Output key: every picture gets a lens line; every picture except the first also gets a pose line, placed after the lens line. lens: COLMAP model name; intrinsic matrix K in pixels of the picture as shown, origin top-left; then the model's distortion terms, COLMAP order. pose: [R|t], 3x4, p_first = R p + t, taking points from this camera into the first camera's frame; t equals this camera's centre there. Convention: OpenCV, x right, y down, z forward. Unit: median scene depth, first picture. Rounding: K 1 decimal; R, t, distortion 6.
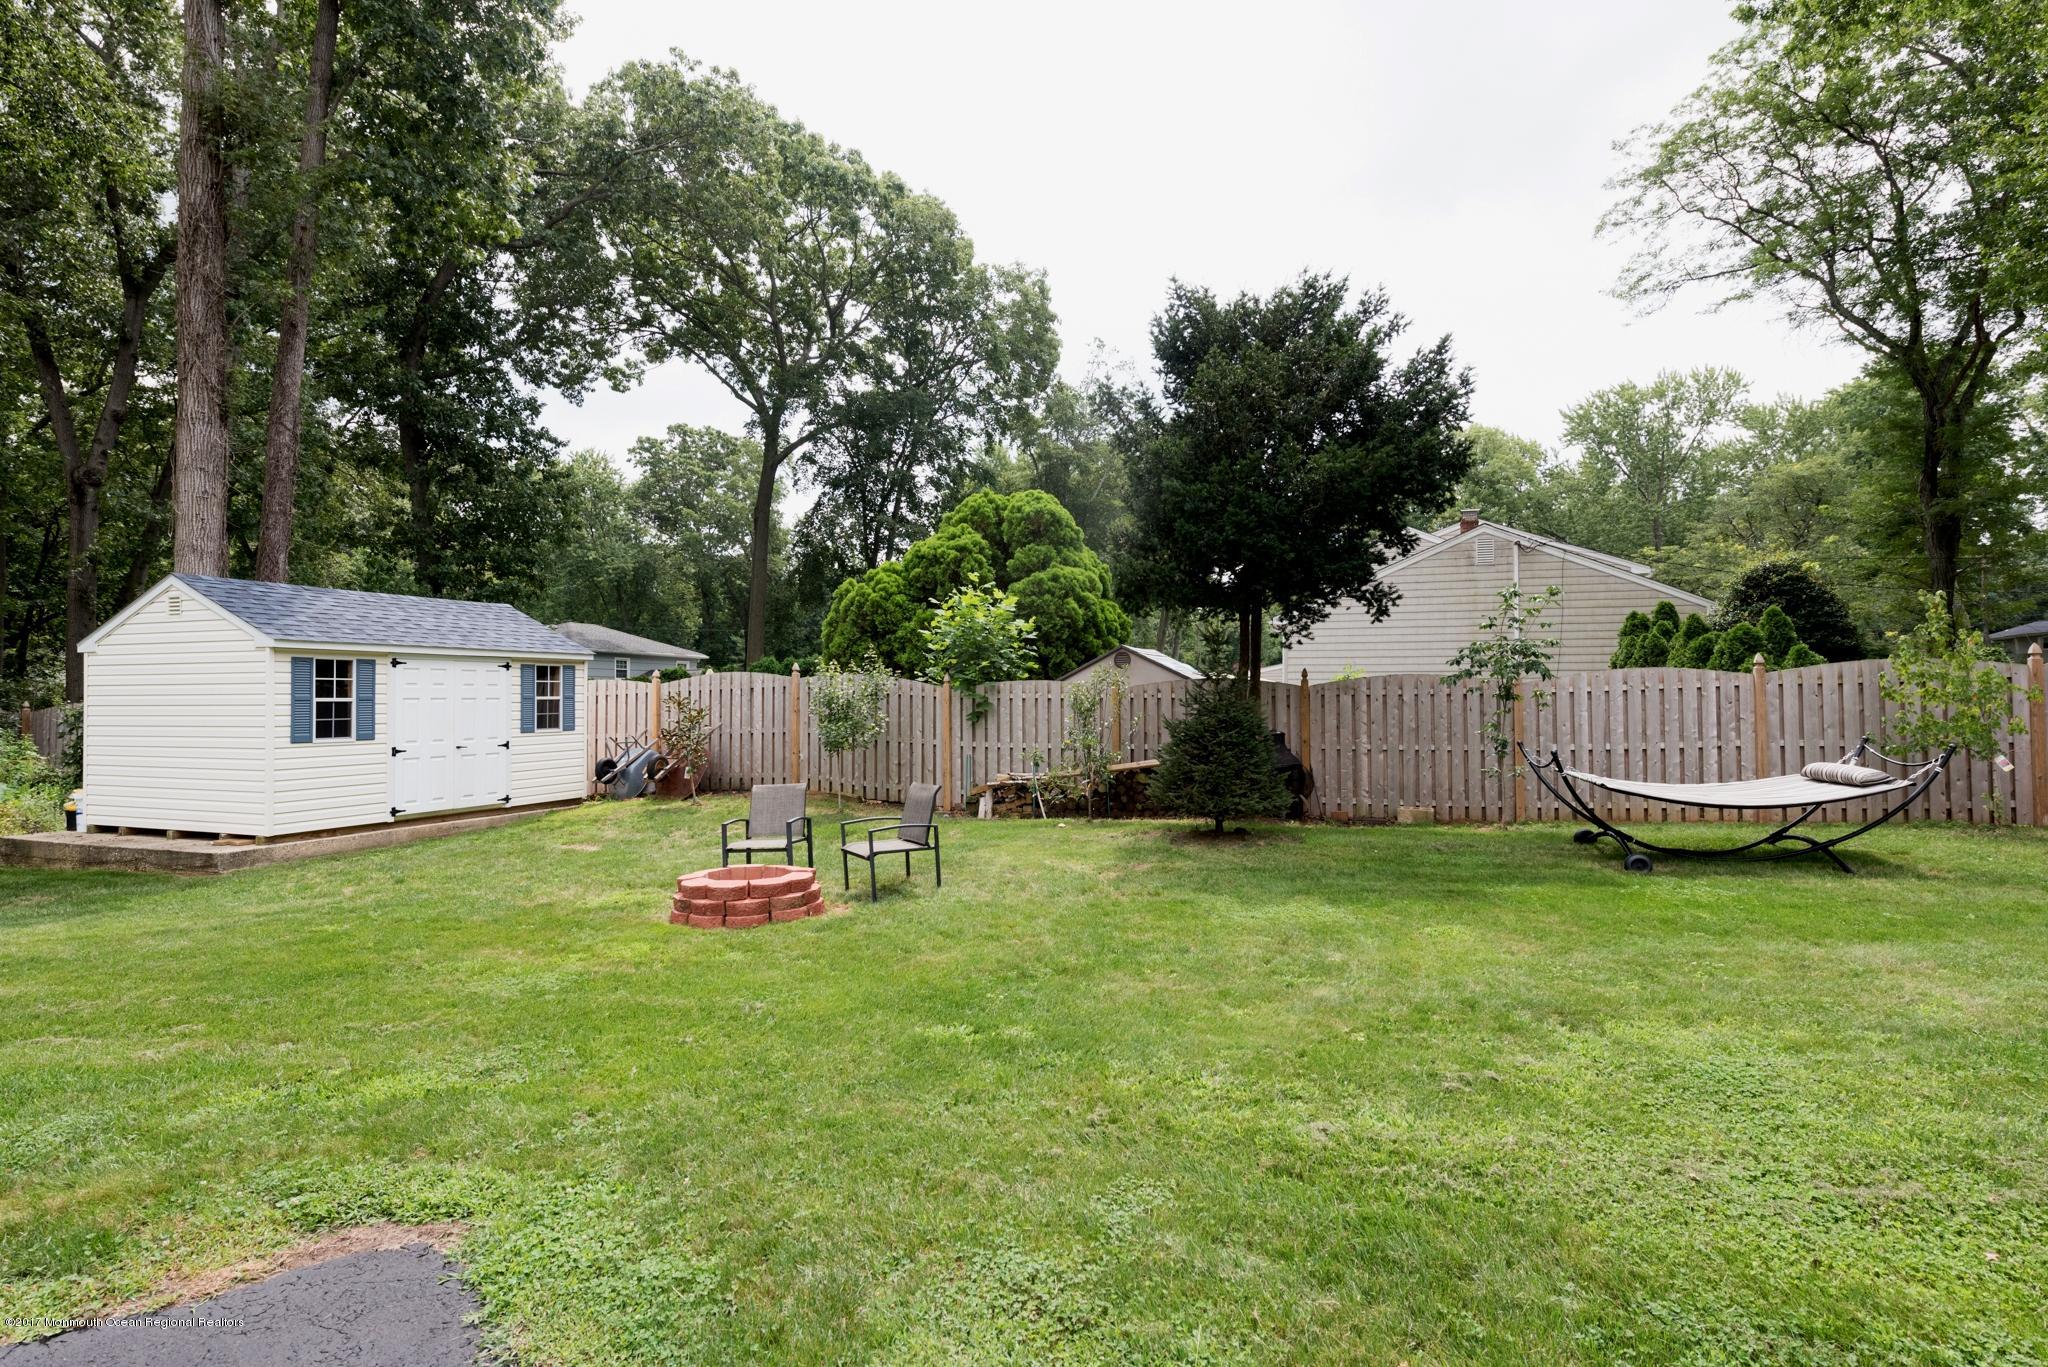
lens RADIAL K [[1040.2, 0, 1022.5], [0, 1040.2, 683.6], [0, 0, 1]] dist [0.004270, 0.000434]
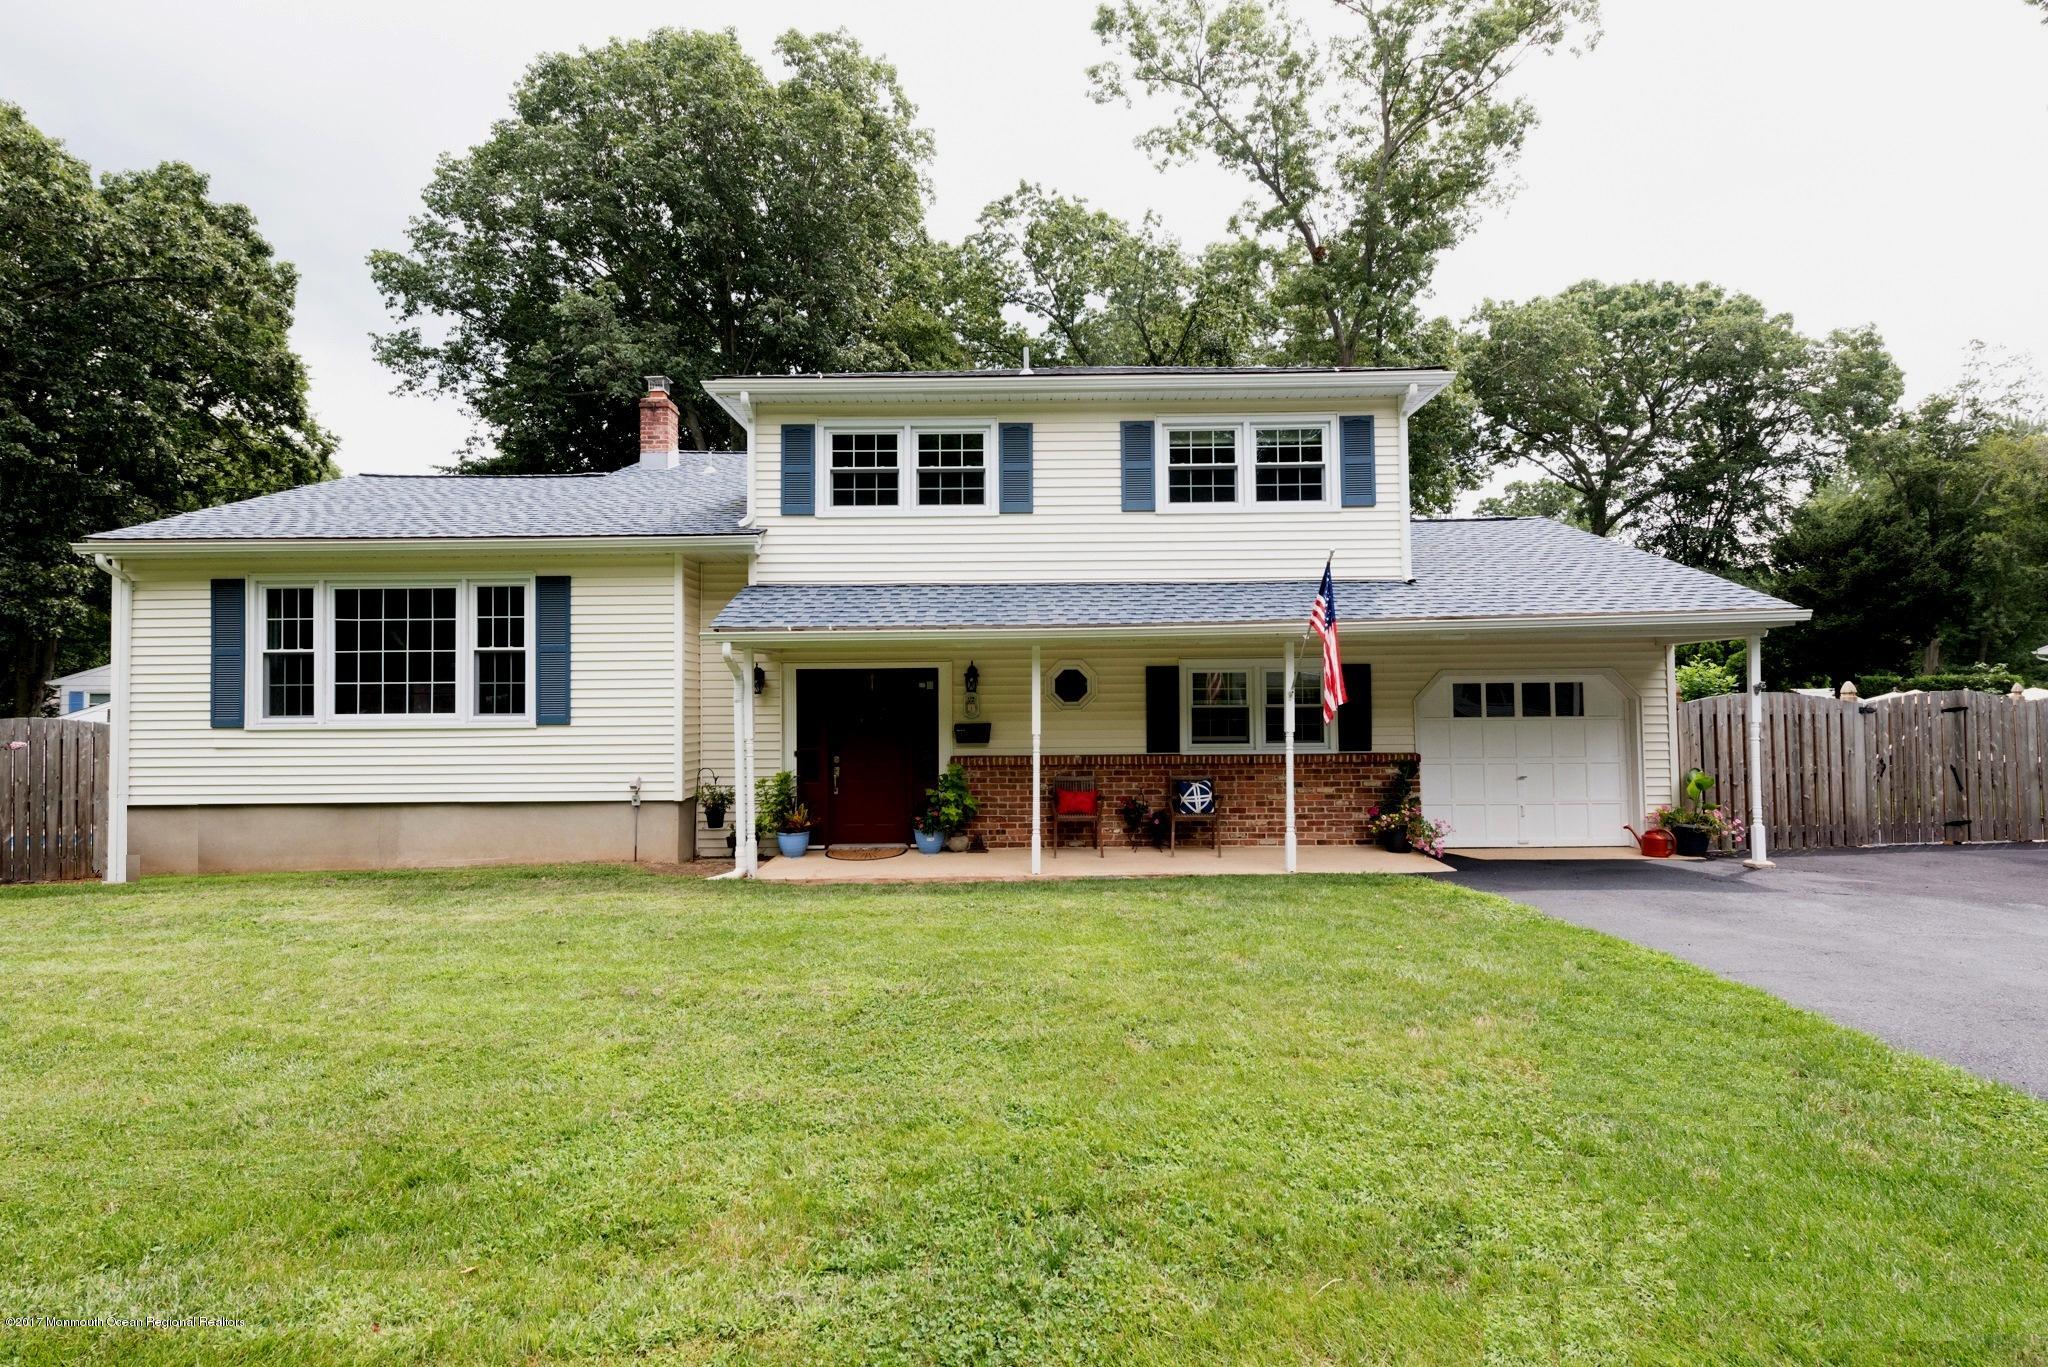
lens RADIAL K [[1040.2, 0, 1020.8], [0, 1040.2, 688.2], [0, 0, 1]] dist [0.004270, 0.000434]
pose [[0.727631, -0.022680, -0.685594, 0.115836], [0.015868, 0.999742, -0.016232, -0.008666], [0.685786, 0.000932, 0.727803, -0.422492]]
